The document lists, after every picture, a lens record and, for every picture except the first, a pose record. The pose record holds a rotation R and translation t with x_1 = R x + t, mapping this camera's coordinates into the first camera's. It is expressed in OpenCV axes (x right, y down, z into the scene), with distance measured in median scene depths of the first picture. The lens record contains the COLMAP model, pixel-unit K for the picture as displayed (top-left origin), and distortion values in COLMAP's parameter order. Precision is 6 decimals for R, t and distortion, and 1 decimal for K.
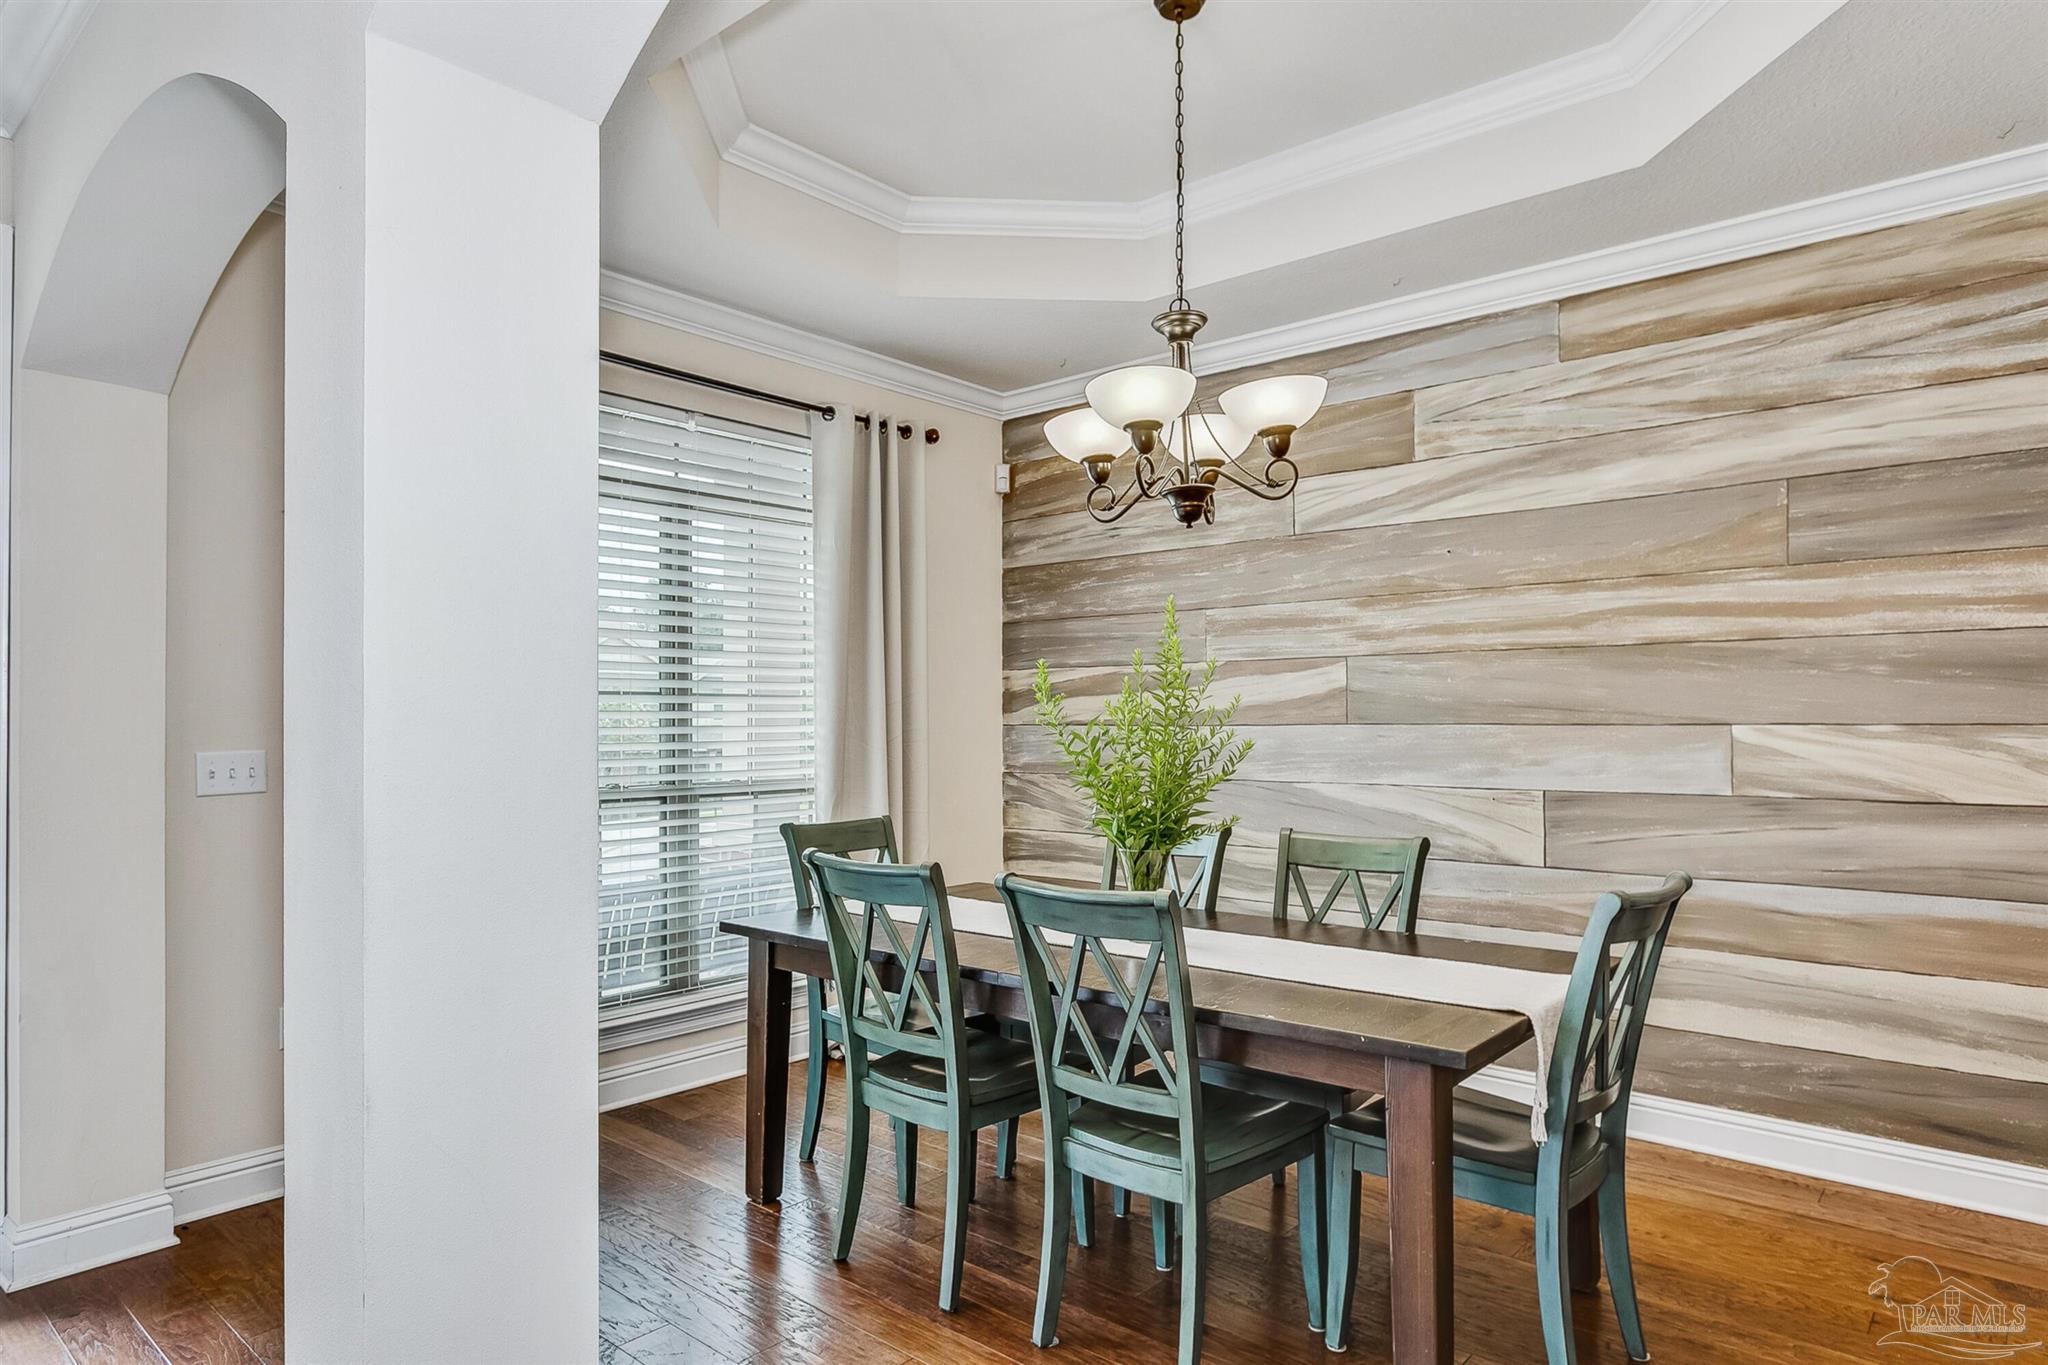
lens RADIAL K [[1193.9, 0, 1030.5], [0, 1193.9, 696.3], [0, 0, 1]] dist [-0.003504, -0.000125]
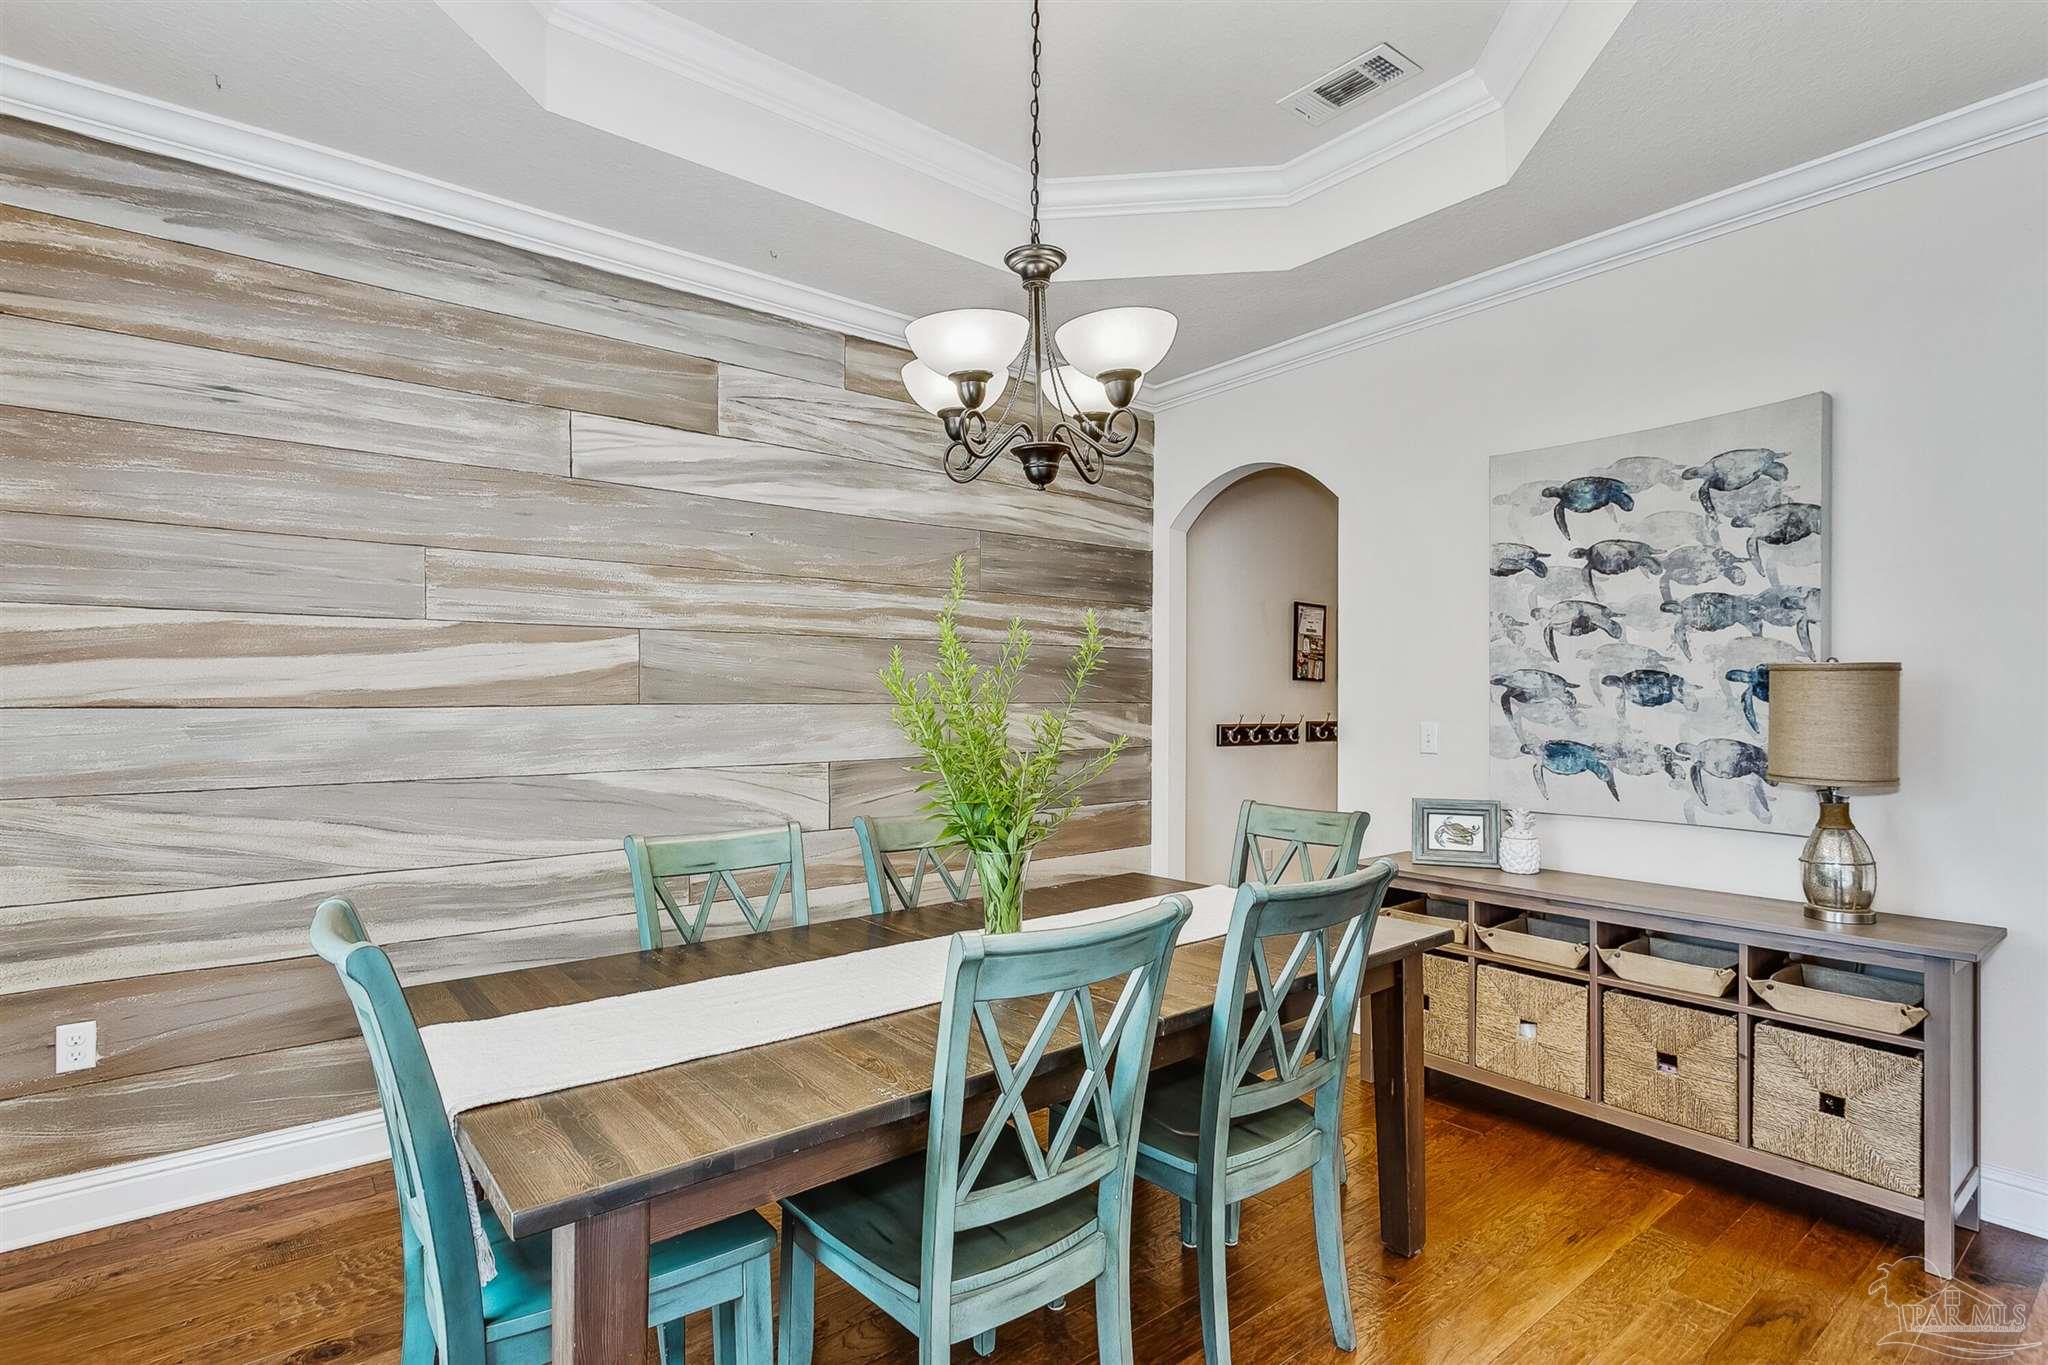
lens RADIAL K [[976.4, 0, 1025.5], [0, 976.4, 690.7], [0, 0, 1]] dist [0.002561, 0.000994]
pose [[0.194907, 0.007487, 0.980793, -0.423143], [-0.022650, 0.999739, -0.003131, 0.009538], [-0.980560, -0.021605, 0.195025, 0.607613]]
